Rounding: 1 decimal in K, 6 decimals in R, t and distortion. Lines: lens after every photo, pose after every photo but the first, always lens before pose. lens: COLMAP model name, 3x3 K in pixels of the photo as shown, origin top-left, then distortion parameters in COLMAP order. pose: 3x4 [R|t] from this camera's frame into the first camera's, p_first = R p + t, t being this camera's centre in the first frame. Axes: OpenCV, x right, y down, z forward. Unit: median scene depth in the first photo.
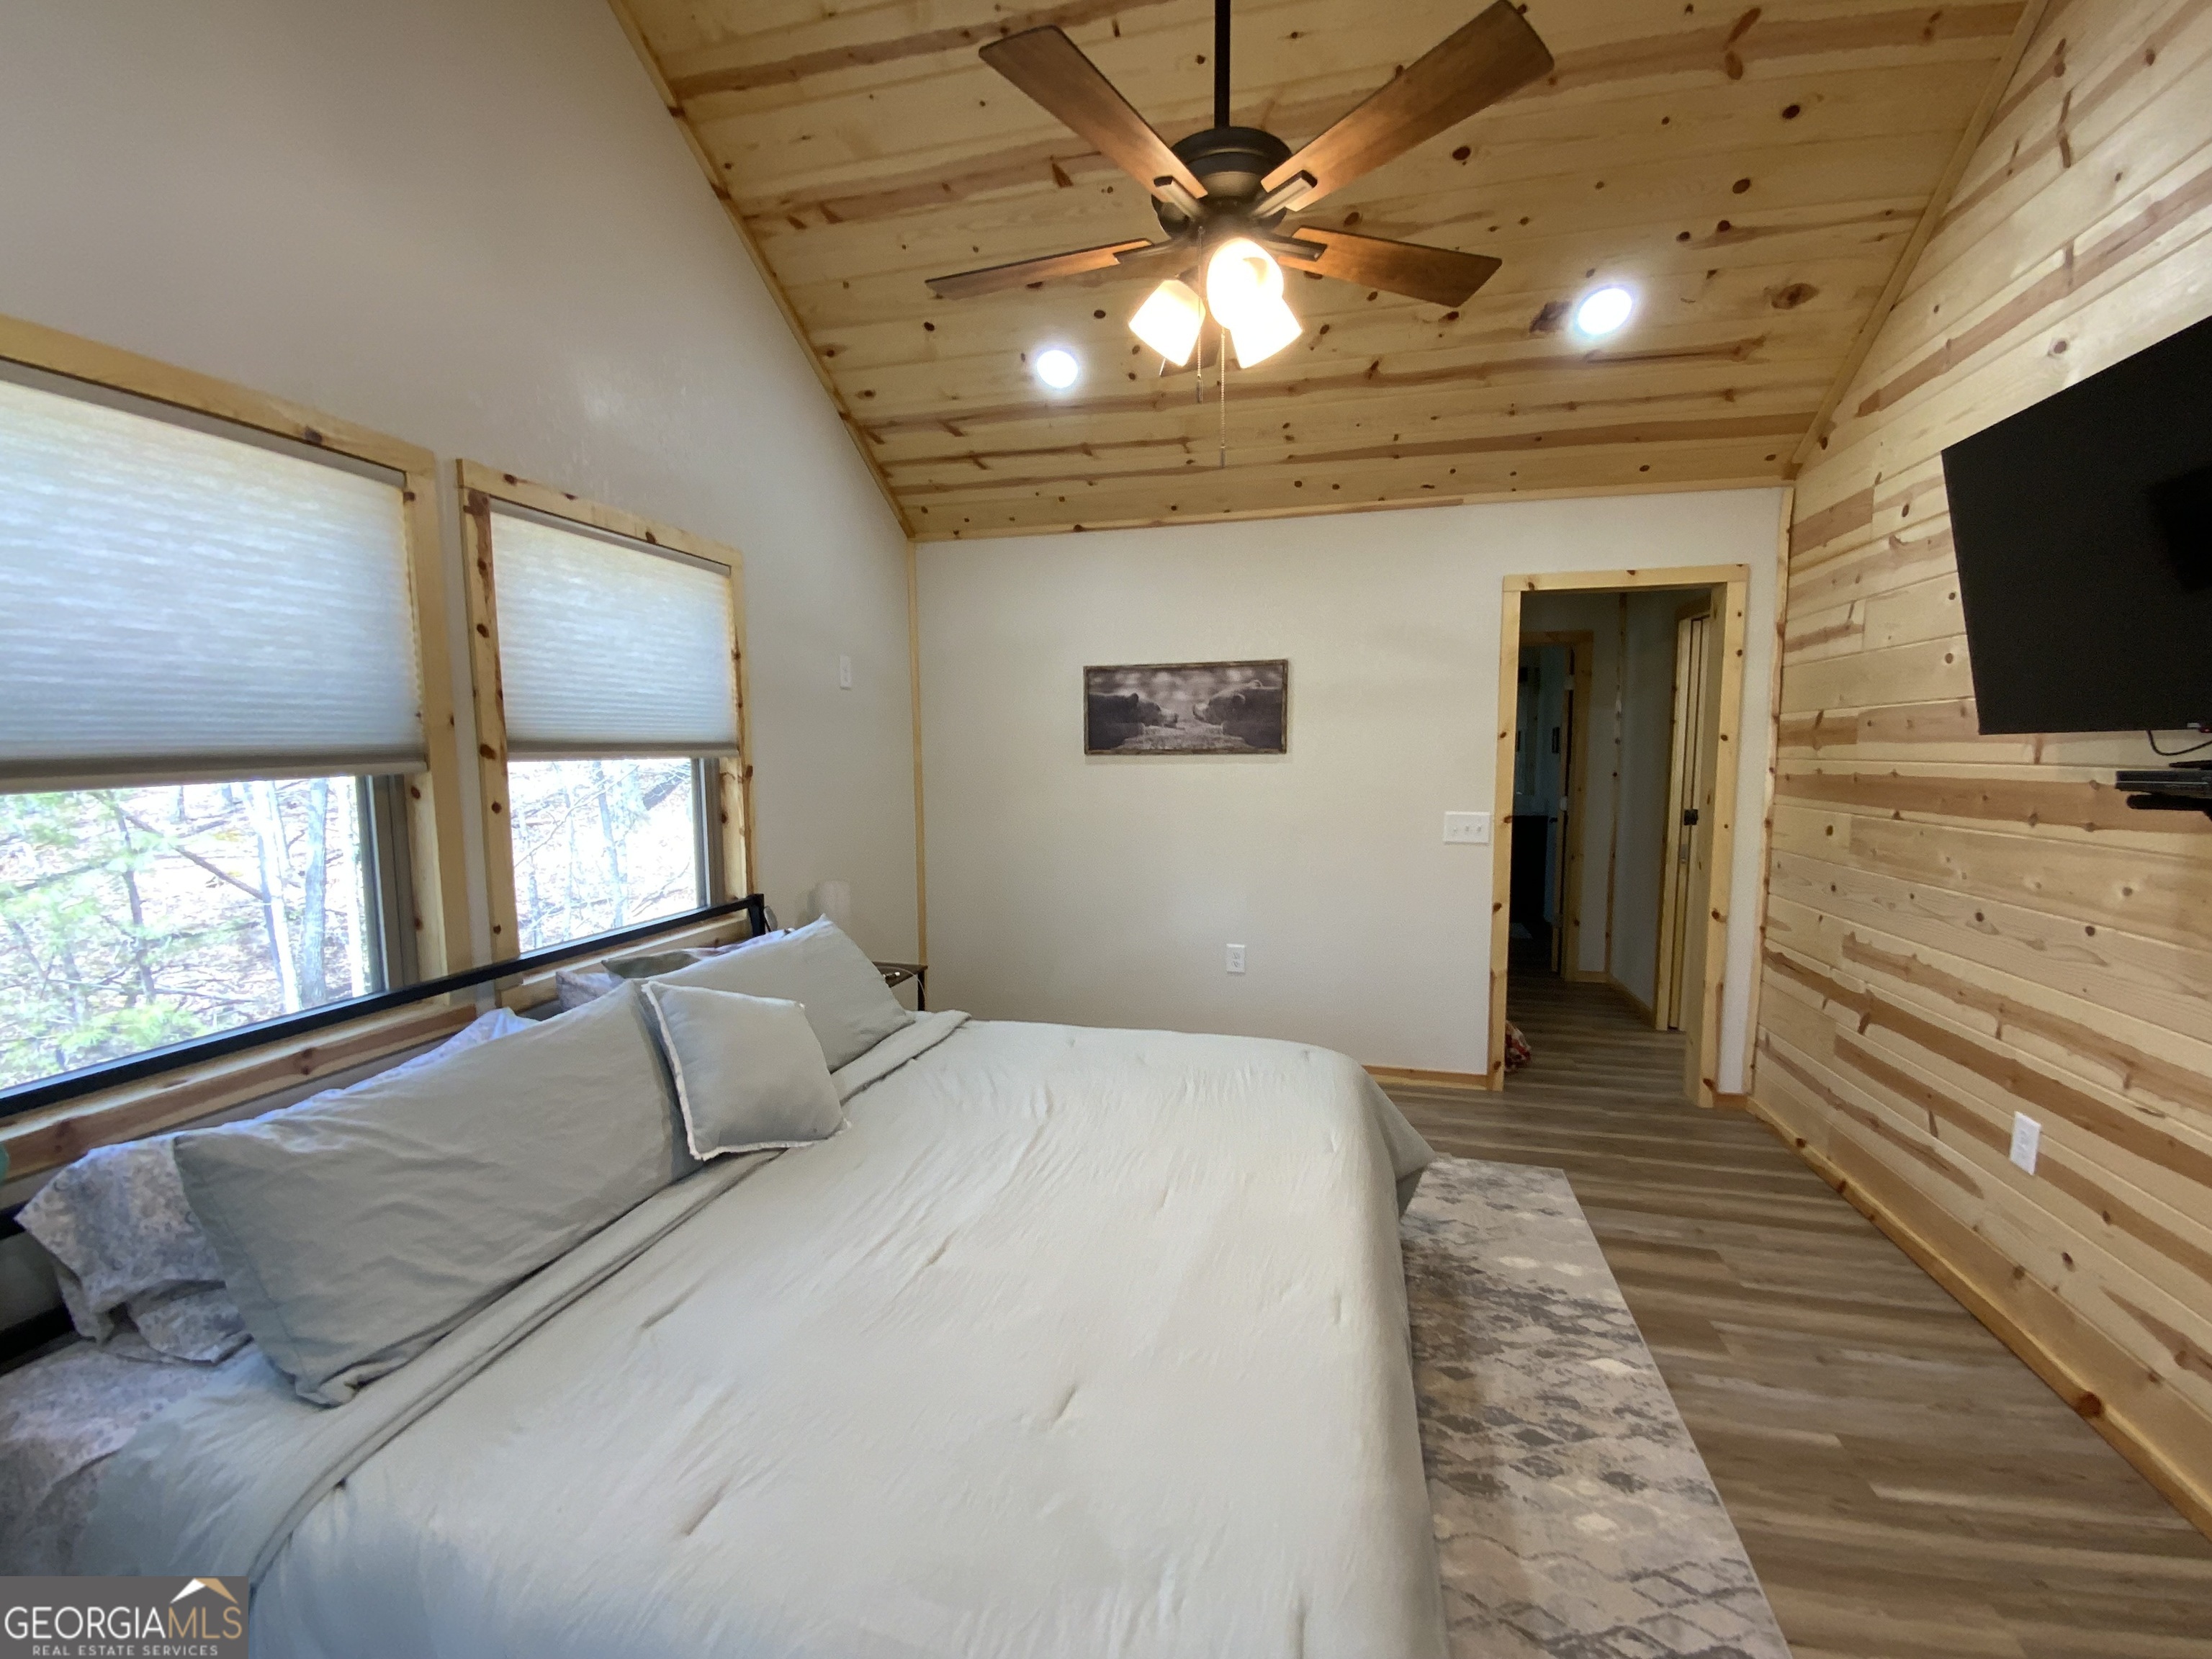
lens RADIAL K [[891.4, 0, 1107.2], [0, 891.4, 828.9], [0, 0, 1]] dist [0.014258, -0.016271]
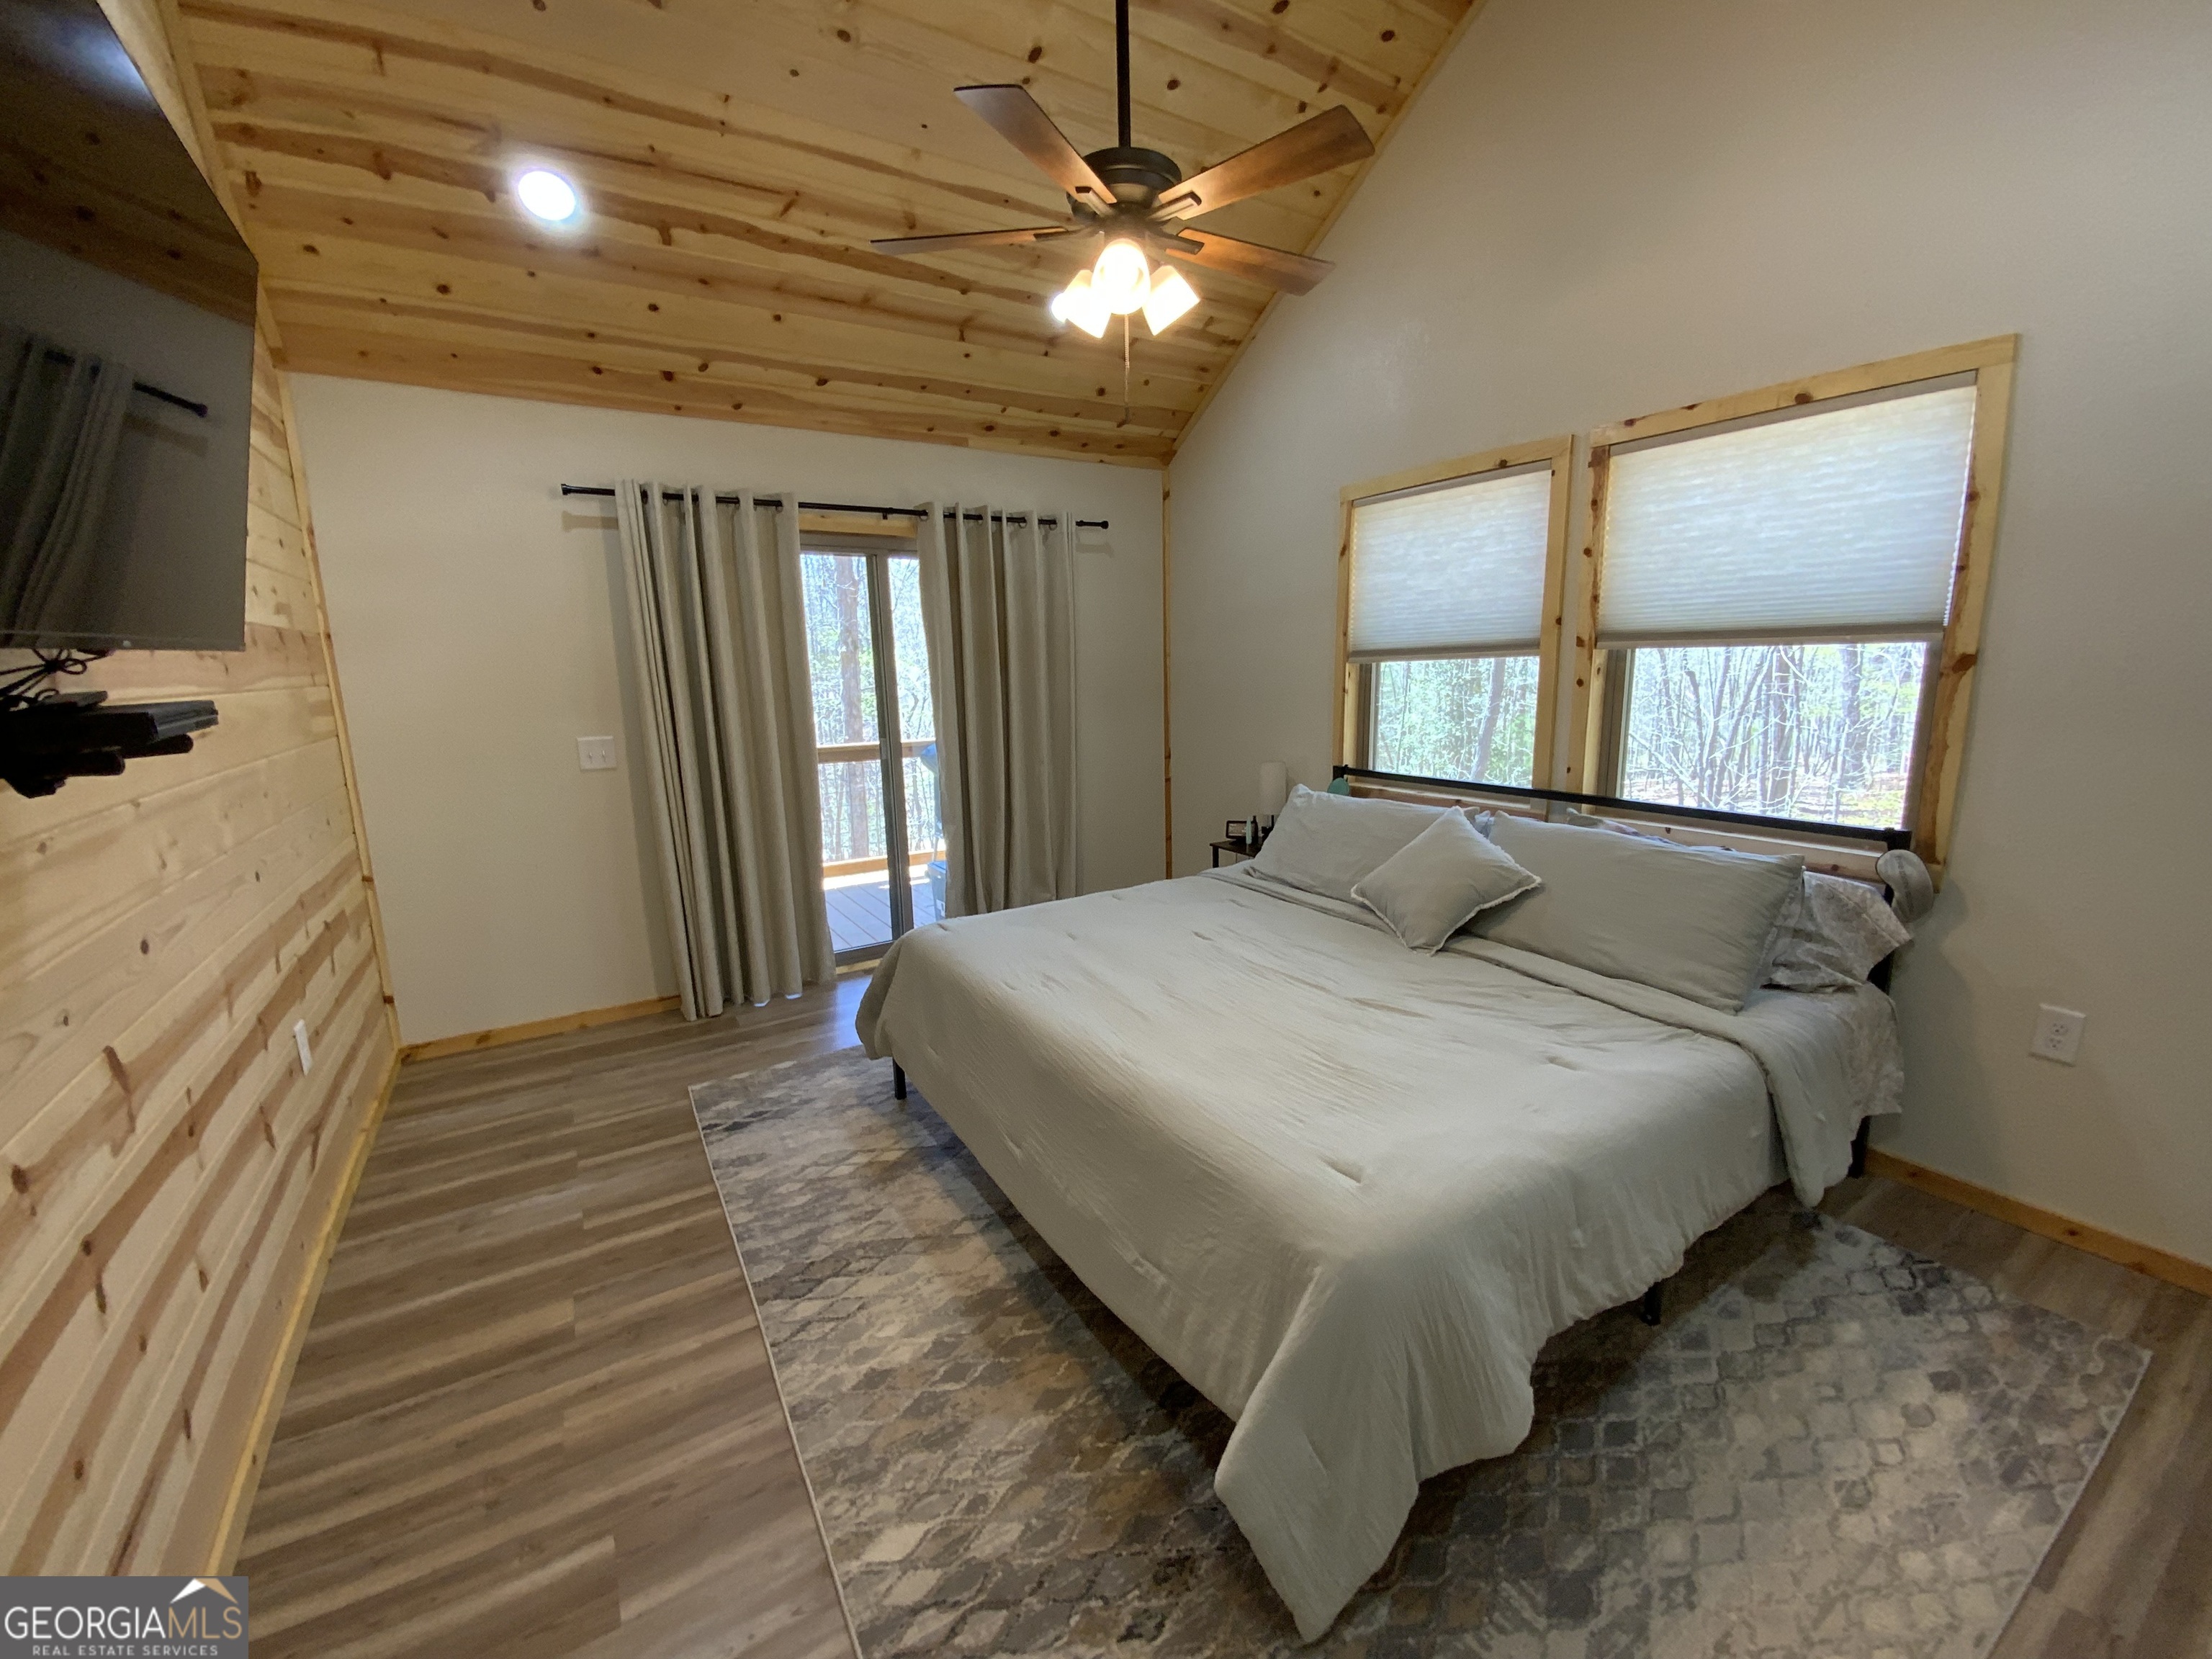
lens RADIAL K [[891.4, 0, 1107.2], [0, 891.4, 828.9], [0, 0, 1]] dist [0.014258, -0.016271]
pose [[-0.696132, 0.158779, -0.700135, 0.853347], [-0.035438, 0.966447, 0.254410, -0.134783], [0.717038, 0.201914, -0.667148, 1.476291]]
